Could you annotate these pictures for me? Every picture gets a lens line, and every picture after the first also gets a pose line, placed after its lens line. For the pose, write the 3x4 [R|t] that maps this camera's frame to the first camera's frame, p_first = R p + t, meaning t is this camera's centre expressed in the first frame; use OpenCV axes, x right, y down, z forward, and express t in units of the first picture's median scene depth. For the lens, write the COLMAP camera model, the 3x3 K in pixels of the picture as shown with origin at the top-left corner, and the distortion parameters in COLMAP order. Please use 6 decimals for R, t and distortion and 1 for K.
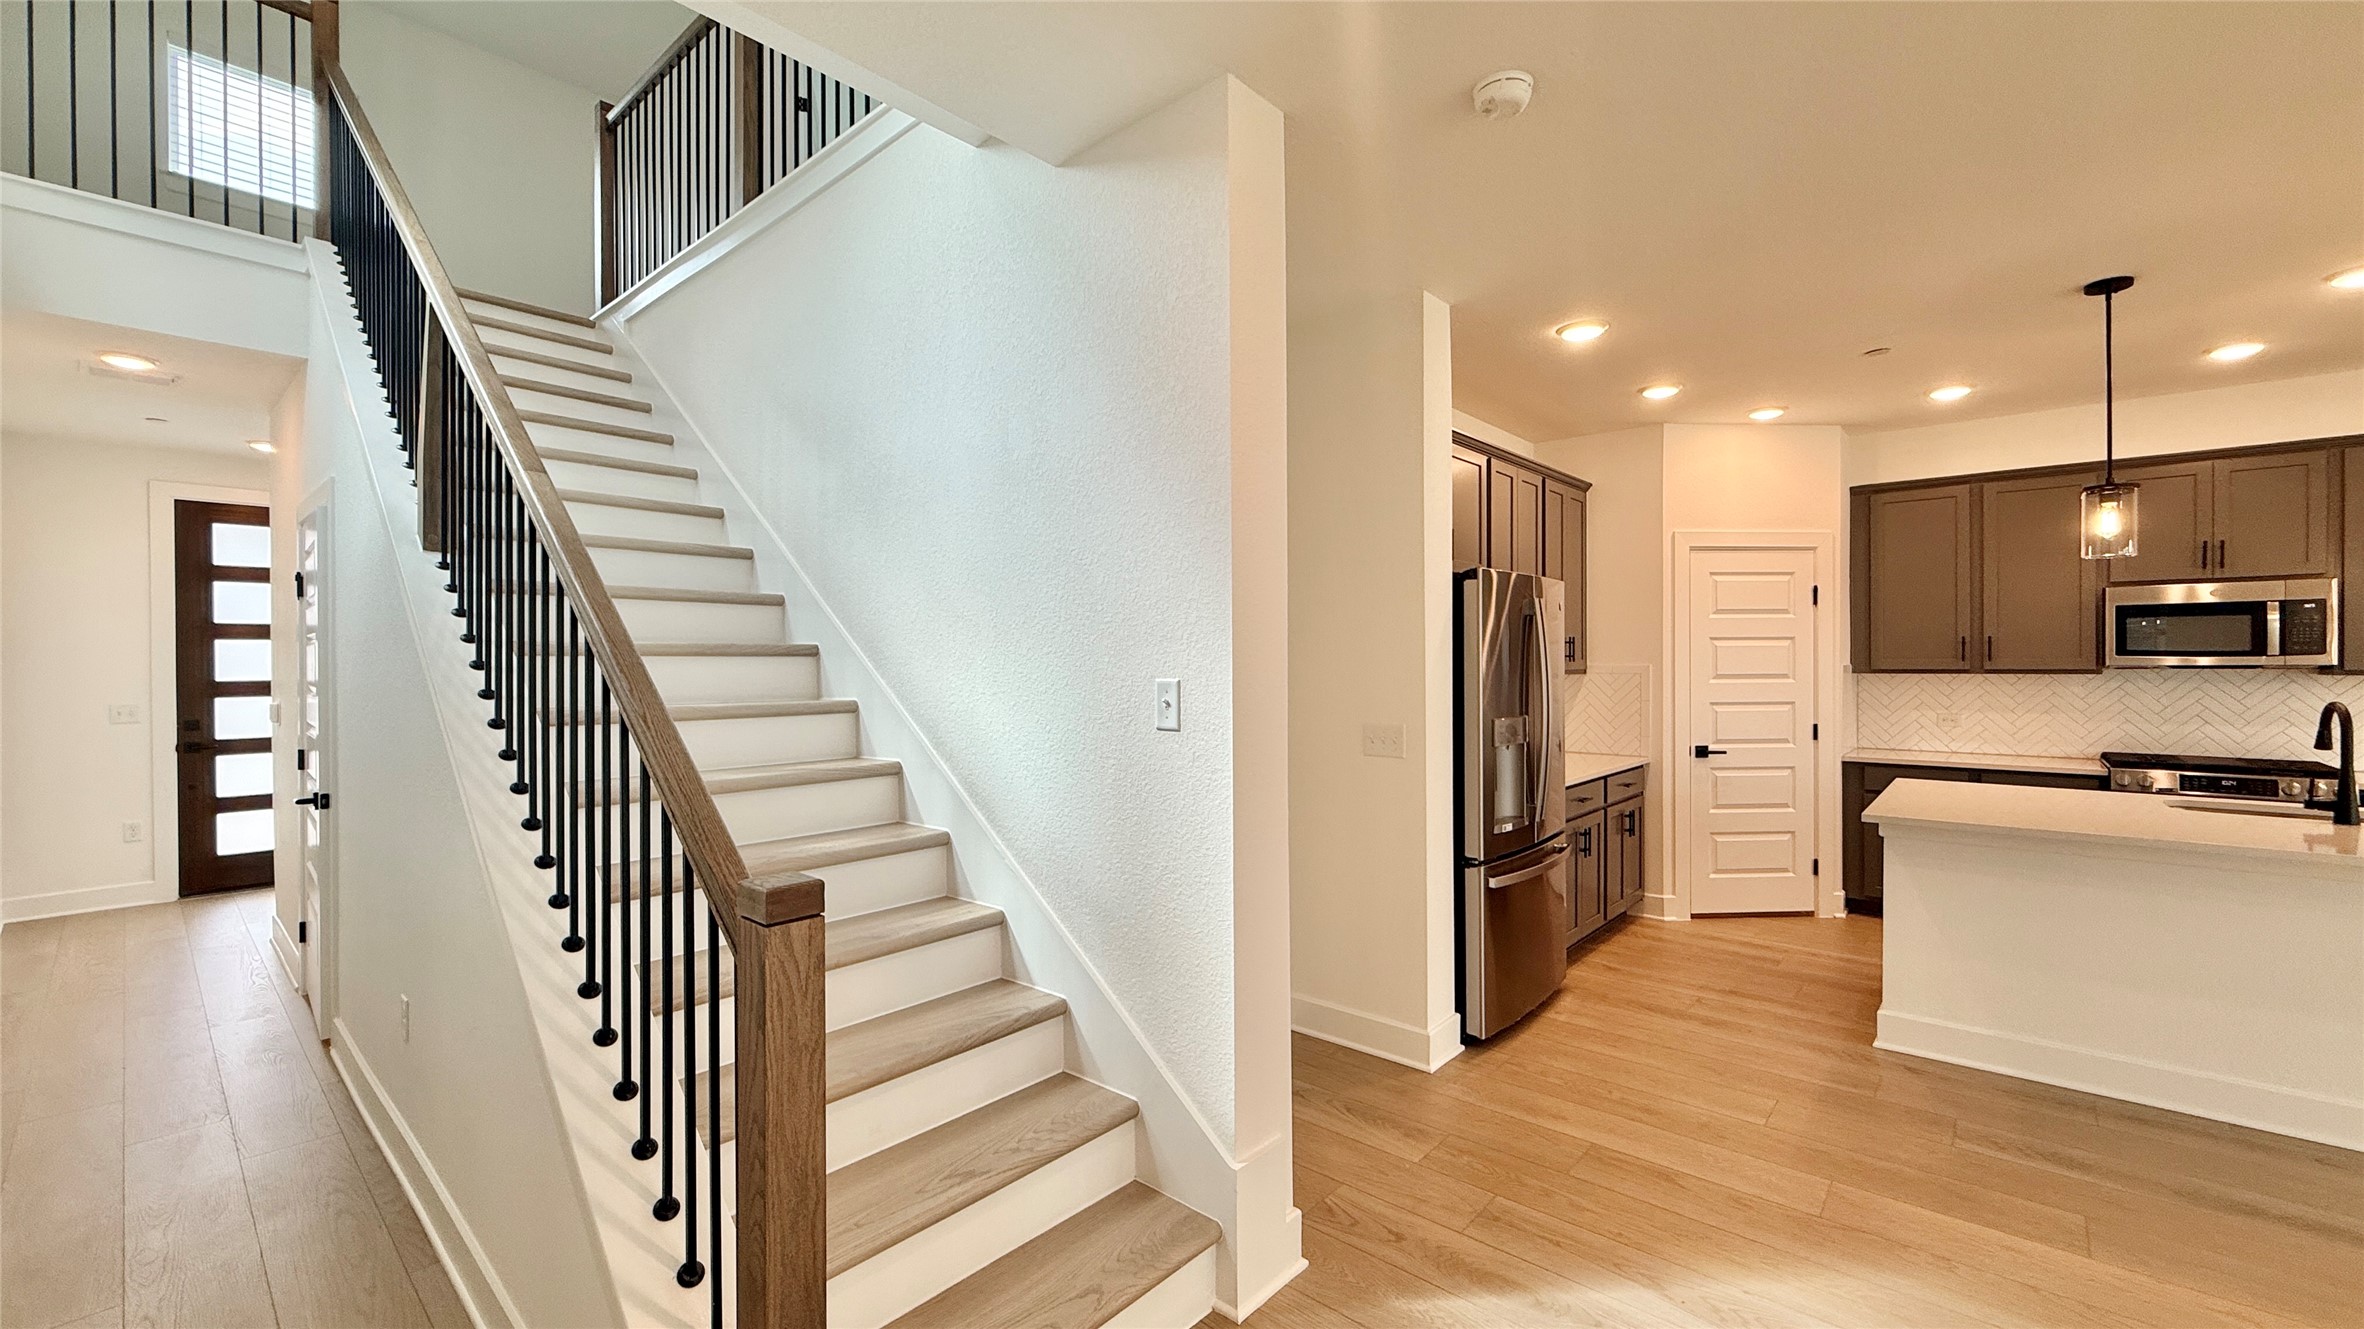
lens RADIAL K [[938.3, 0, 1174.4], [0, 938.3, 666.5], [0, 0, 1]] dist [-0.001499, 0.000414]
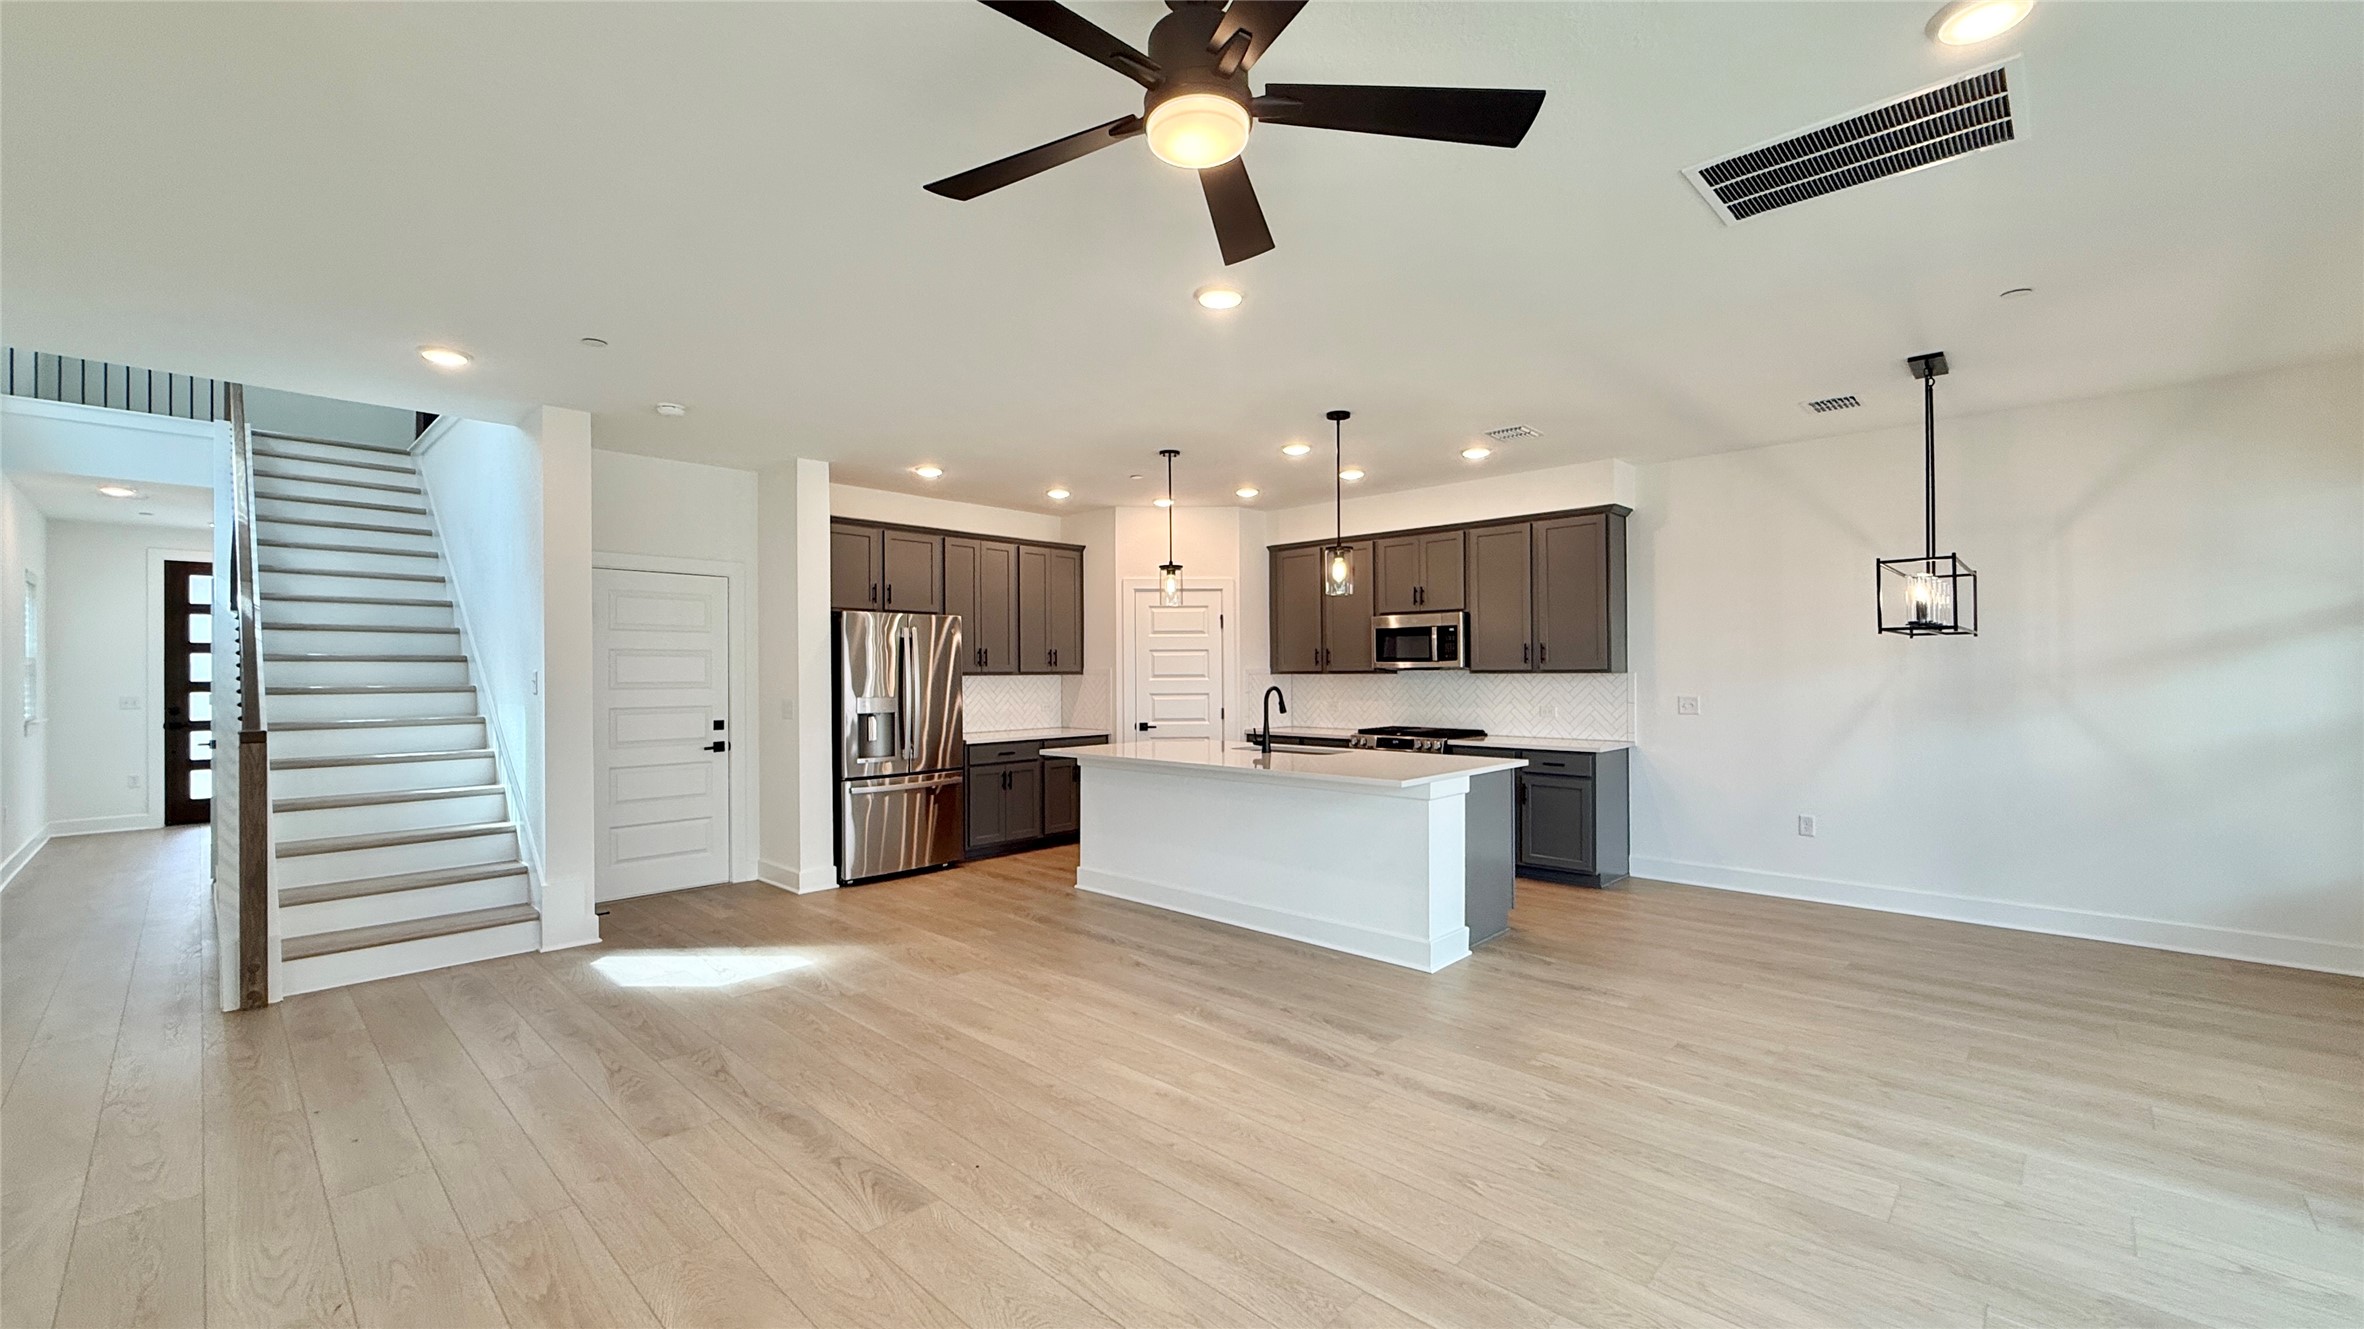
lens RADIAL K [[938.3, 0, 1179.6], [0, 938.3, 664.4], [0, 0, 1]] dist [-0.001499, 0.000414]
pose [[0.999415, -0.001747, -0.034152, 0.677863], [0.001321, 0.999921, -0.012501, 0.010682], [0.034171, 0.012449, 0.999338, -0.492220]]
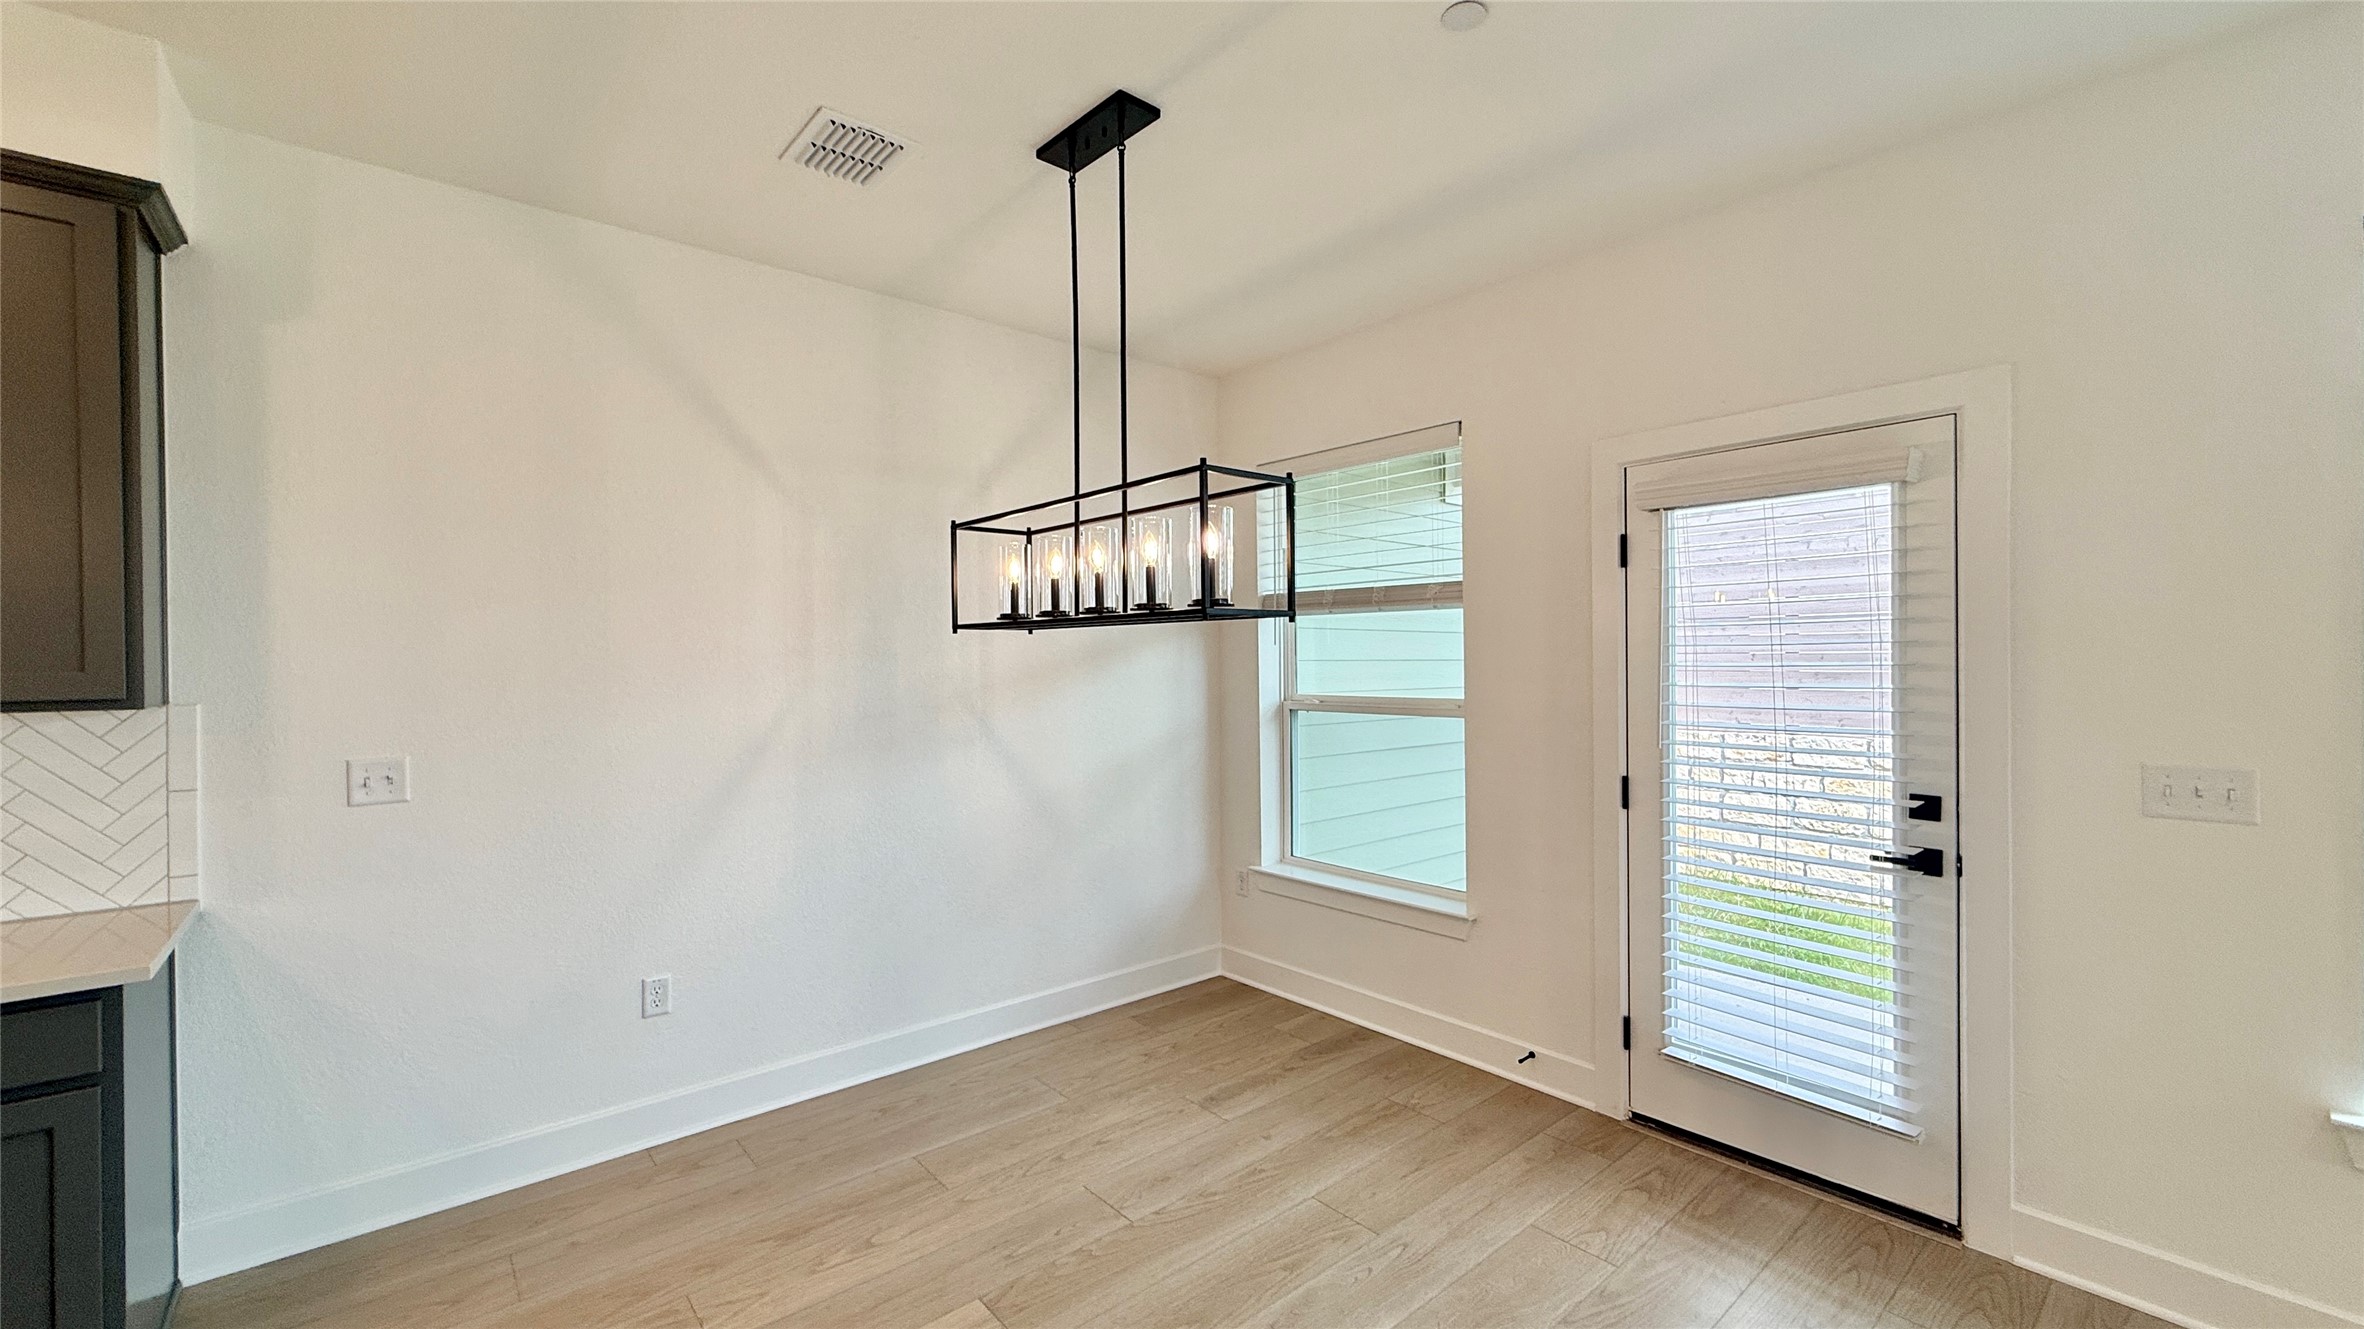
lens RADIAL K [[938.3, 0, 1175.1], [0, 938.3, 665.7], [0, 0, 1]] dist [-0.001499, 0.000414]
pose [[0.141829, -0.000204, 0.989891, 0.866849], [0.010848, 0.999940, -0.001349, -0.005312], [-0.989832, 0.010929, 0.141823, 0.245074]]
